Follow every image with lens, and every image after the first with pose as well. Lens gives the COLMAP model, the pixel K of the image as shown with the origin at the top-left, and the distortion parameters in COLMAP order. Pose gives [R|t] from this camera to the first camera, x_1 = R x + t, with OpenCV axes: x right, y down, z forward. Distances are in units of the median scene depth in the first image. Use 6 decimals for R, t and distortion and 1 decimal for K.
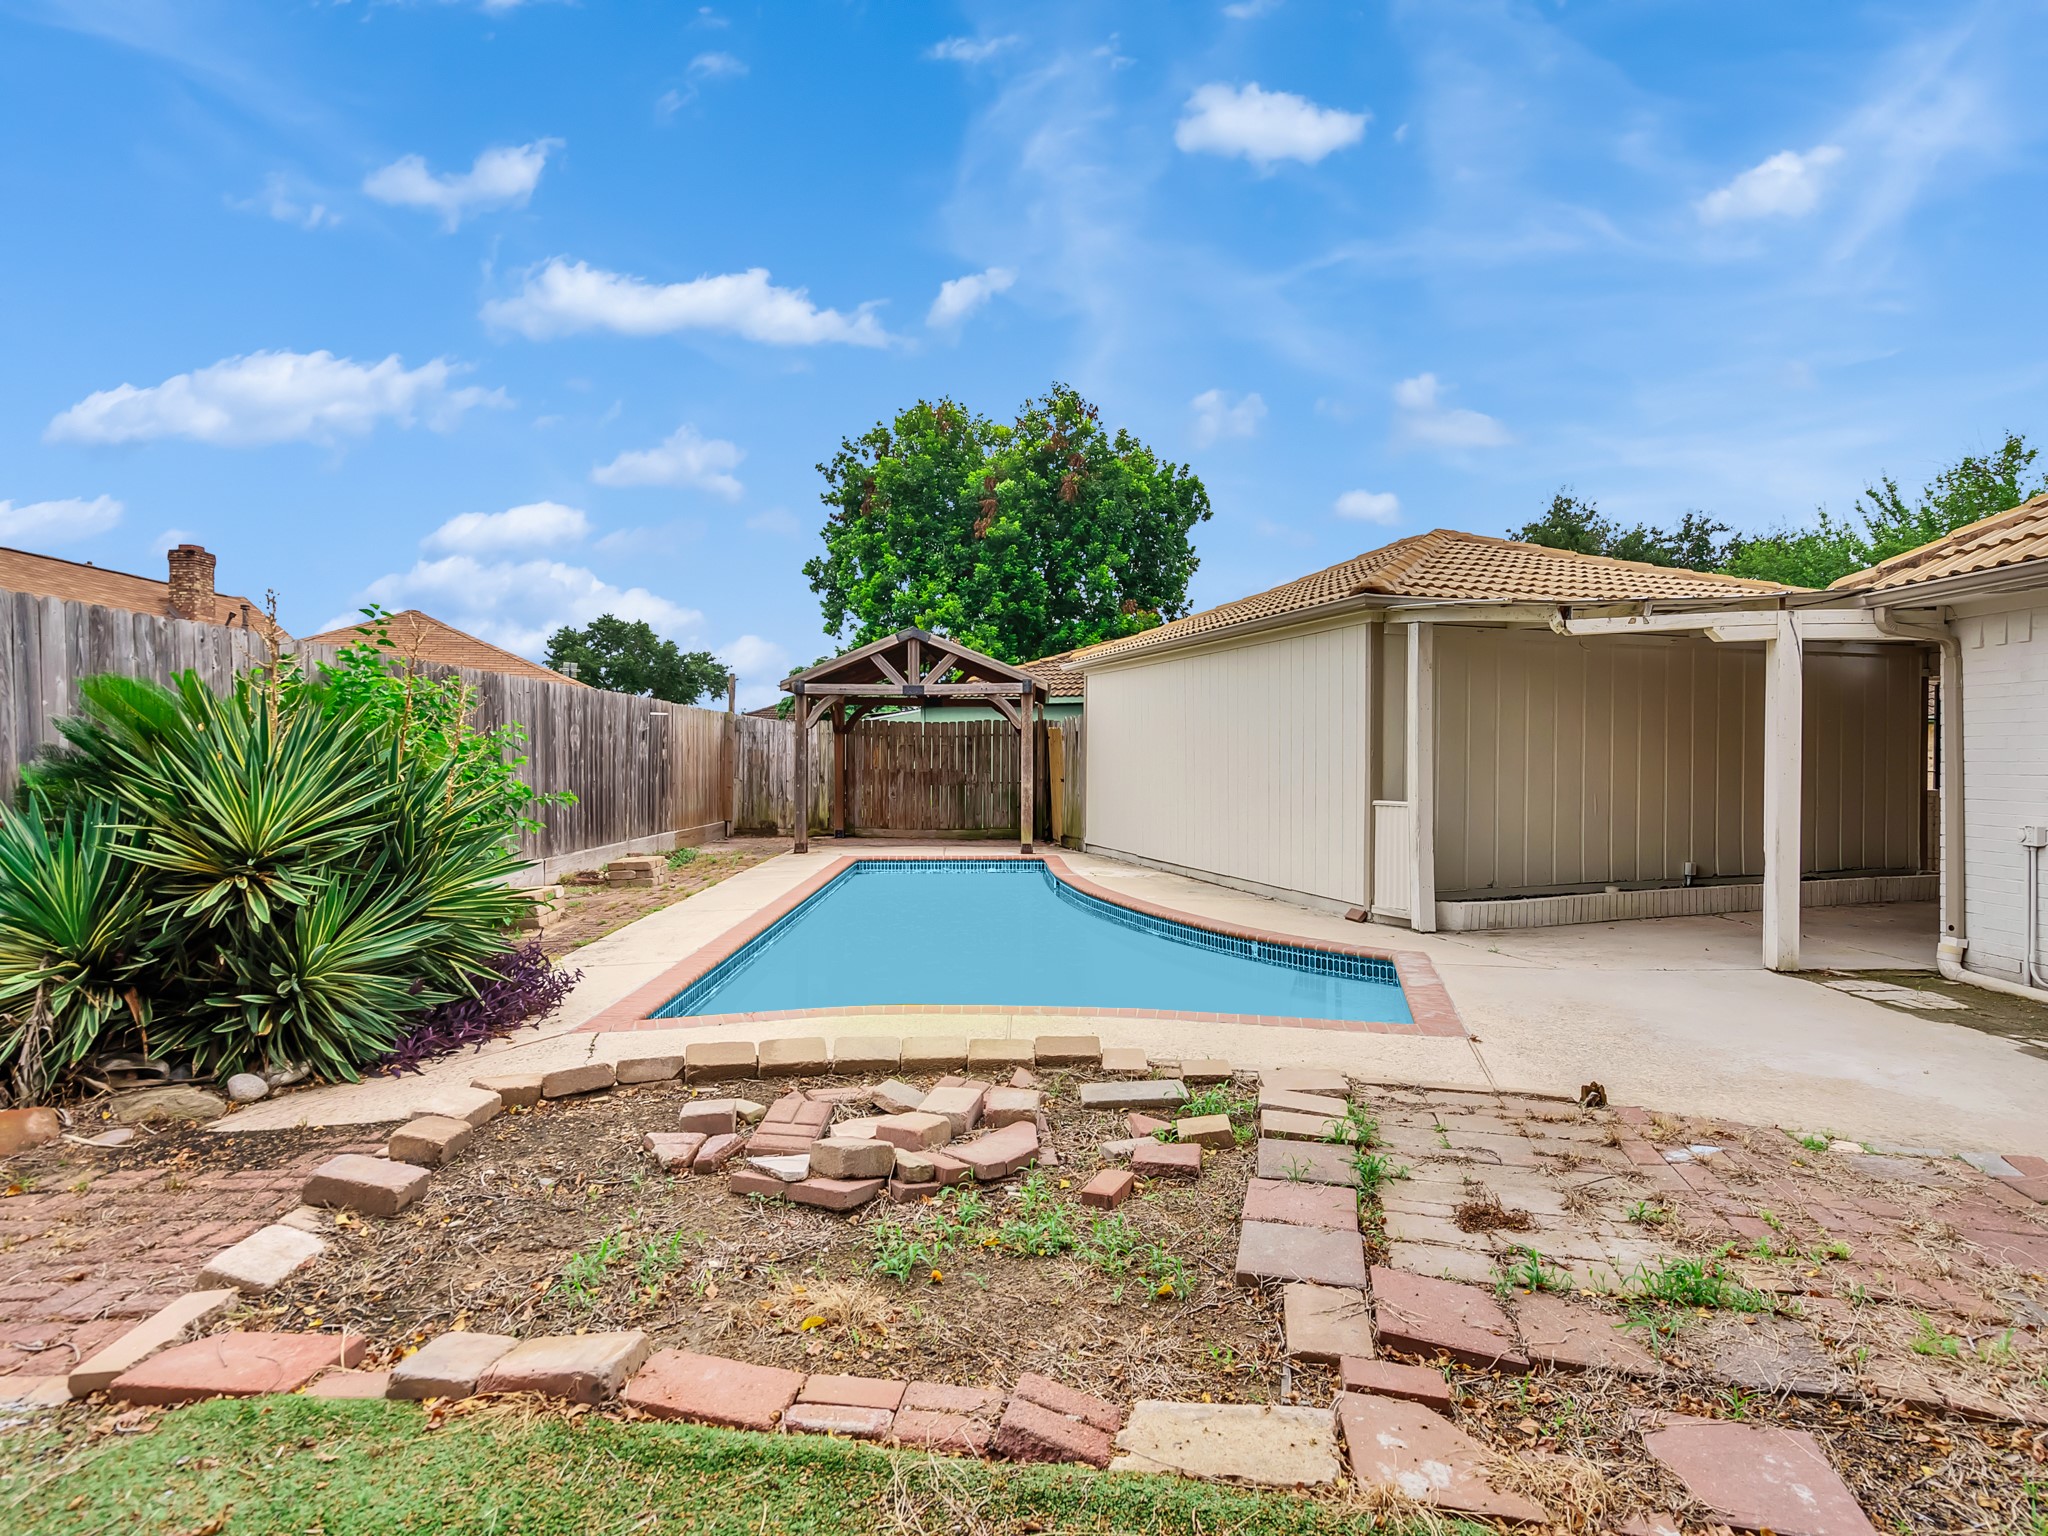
lens RADIAL K [[1058.4, 0, 994.9], [0, 1058.4, 763.8], [0, 0, 1]] dist [-0.002069, 0.001710]
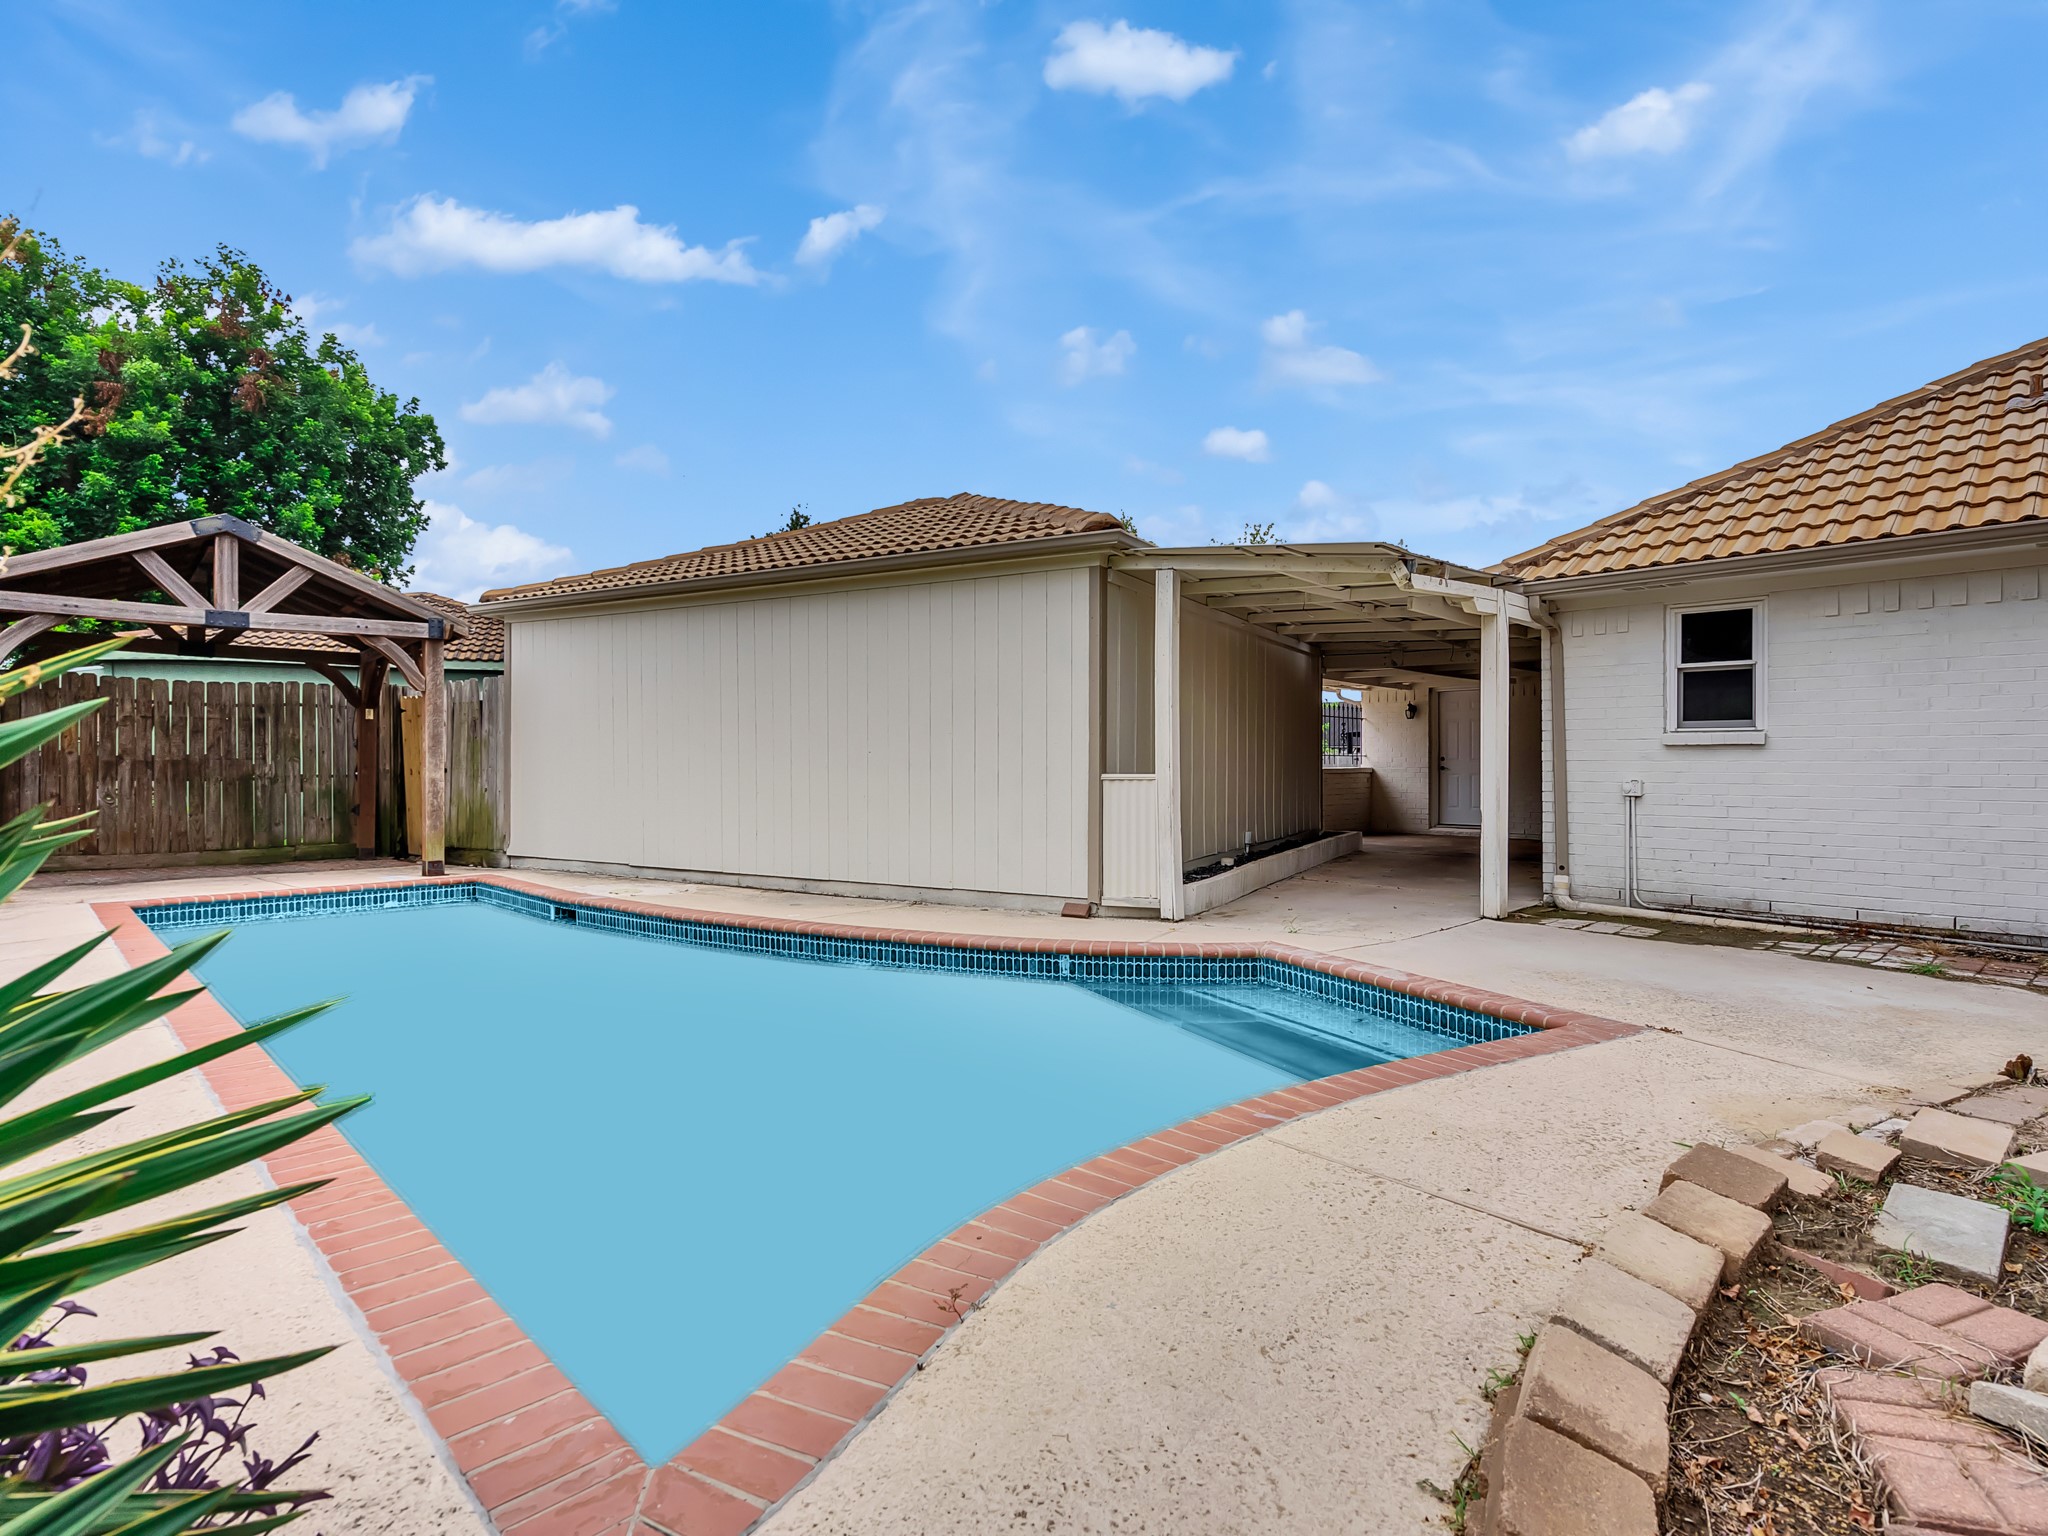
lens RADIAL K [[1058.4, 0, 994.9], [0, 1058.4, 763.8], [0, 0, 1]] dist [-0.002069, 0.001710]
pose [[0.723881, -0.003001, 0.689918, -0.148414], [0.005280, 0.999985, -0.001190, 0.013170], [-0.689904, 0.004504, 0.723887, 0.217217]]
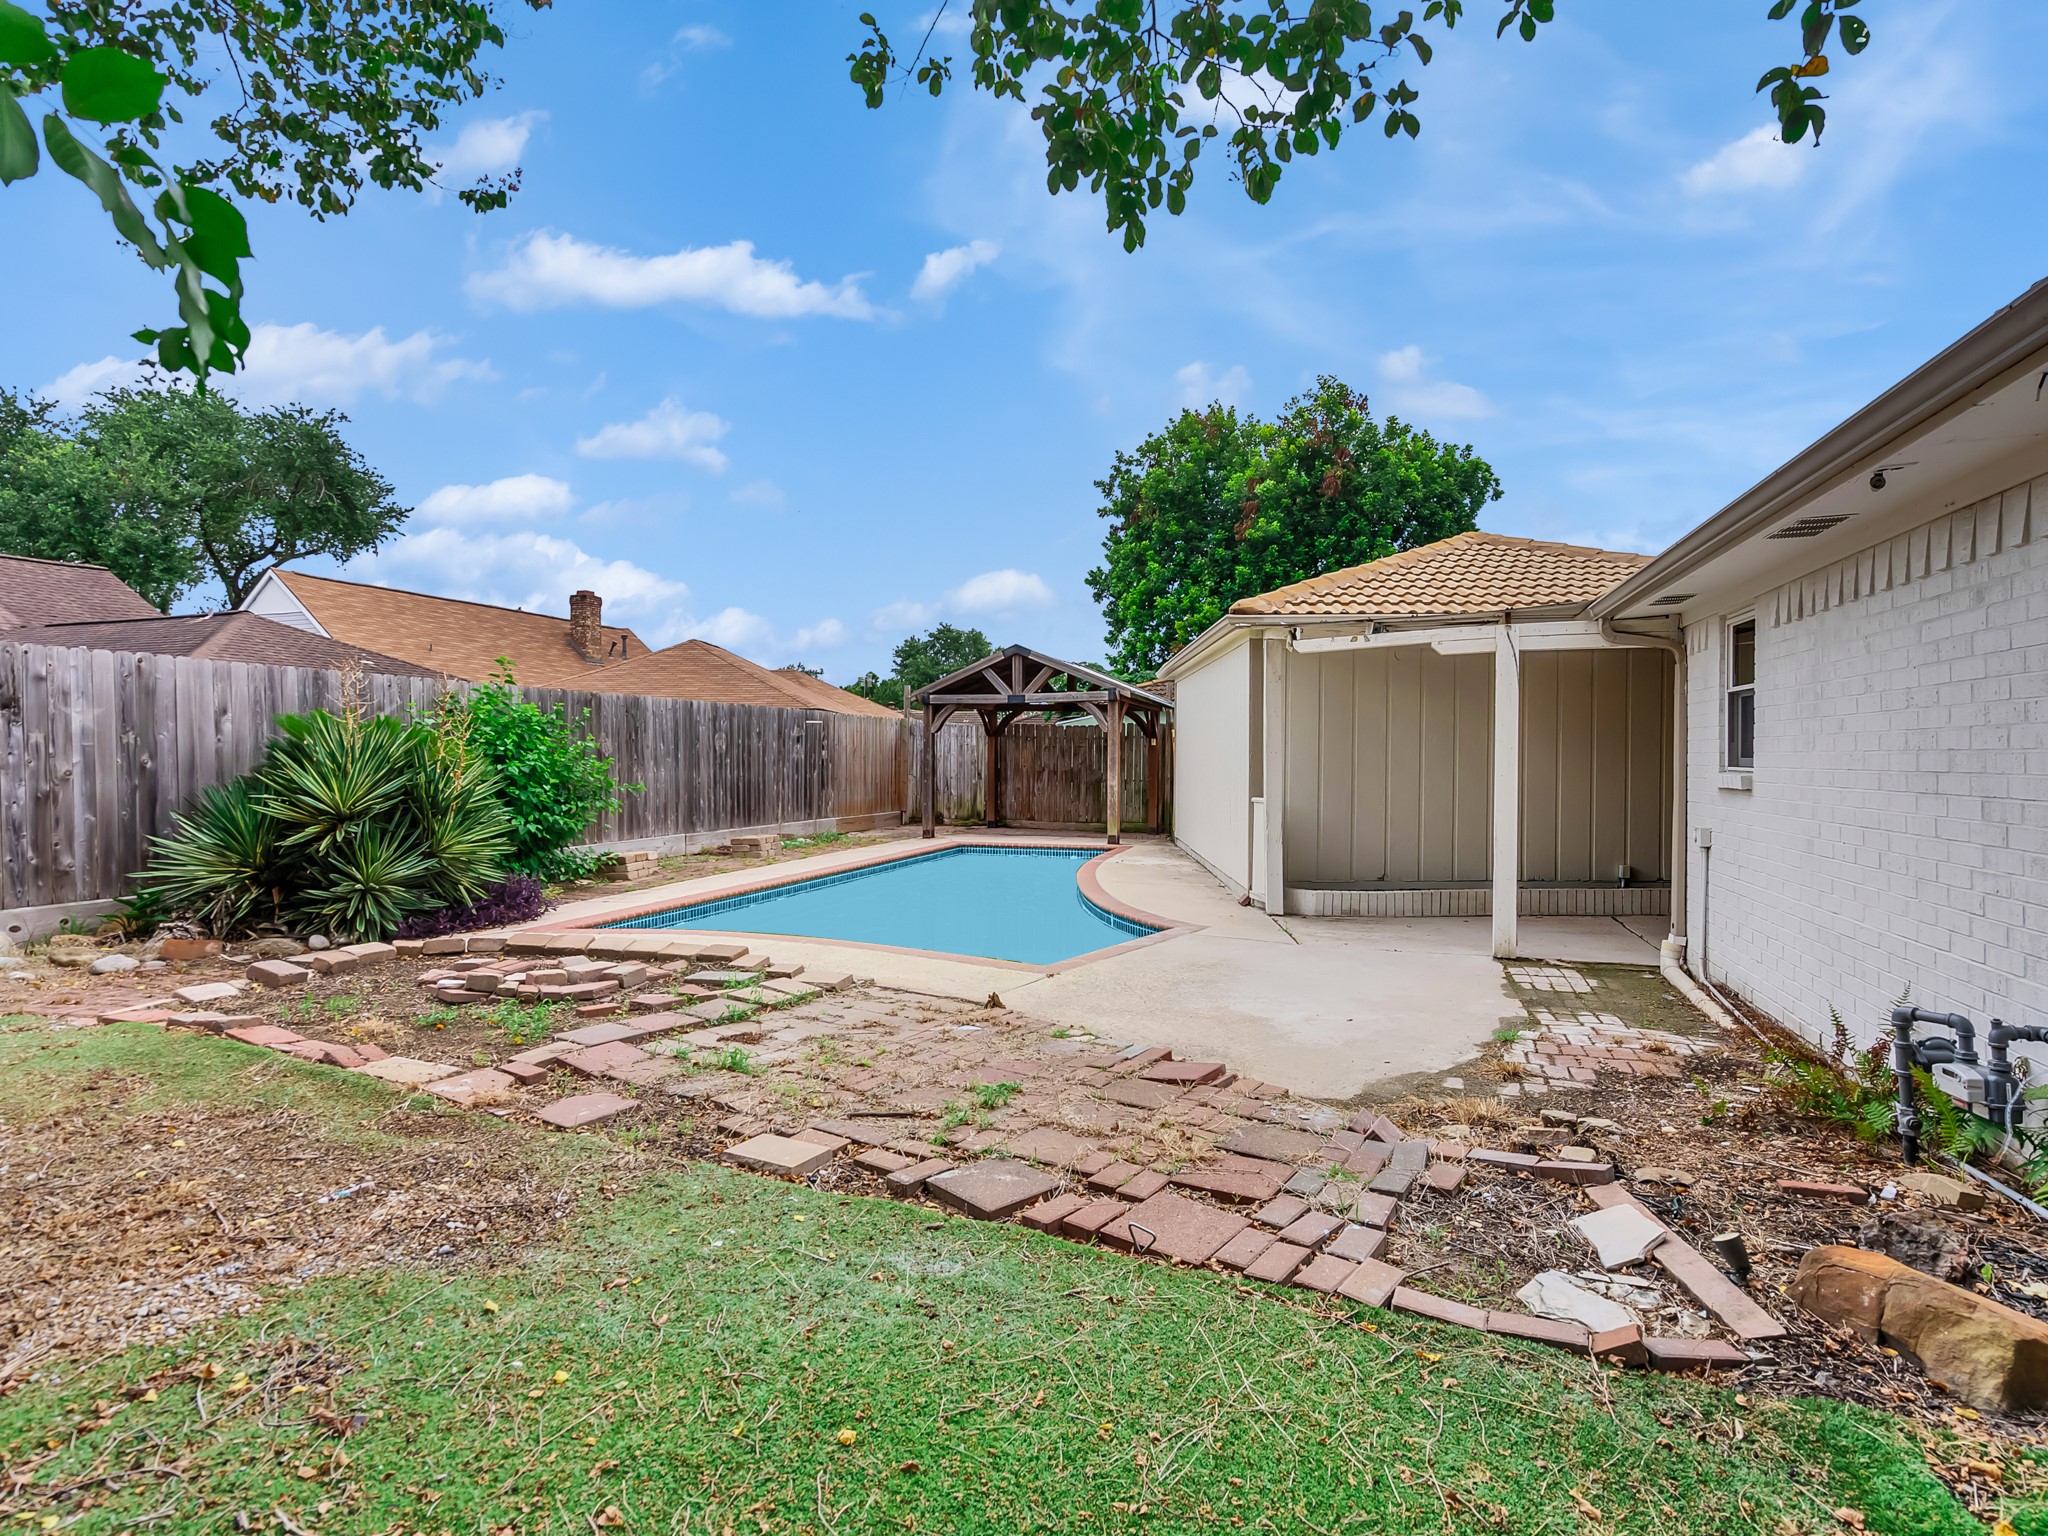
lens RADIAL K [[1058.4, 0, 994.9], [0, 1058.4, 763.8], [0, 0, 1]] dist [-0.002069, 0.001710]
pose [[0.941796, 0.003463, -0.336168, 0.240505], [-0.002924, 0.999994, 0.002108, -0.001324], [0.336173, -0.001003, 0.941800, -0.075825]]
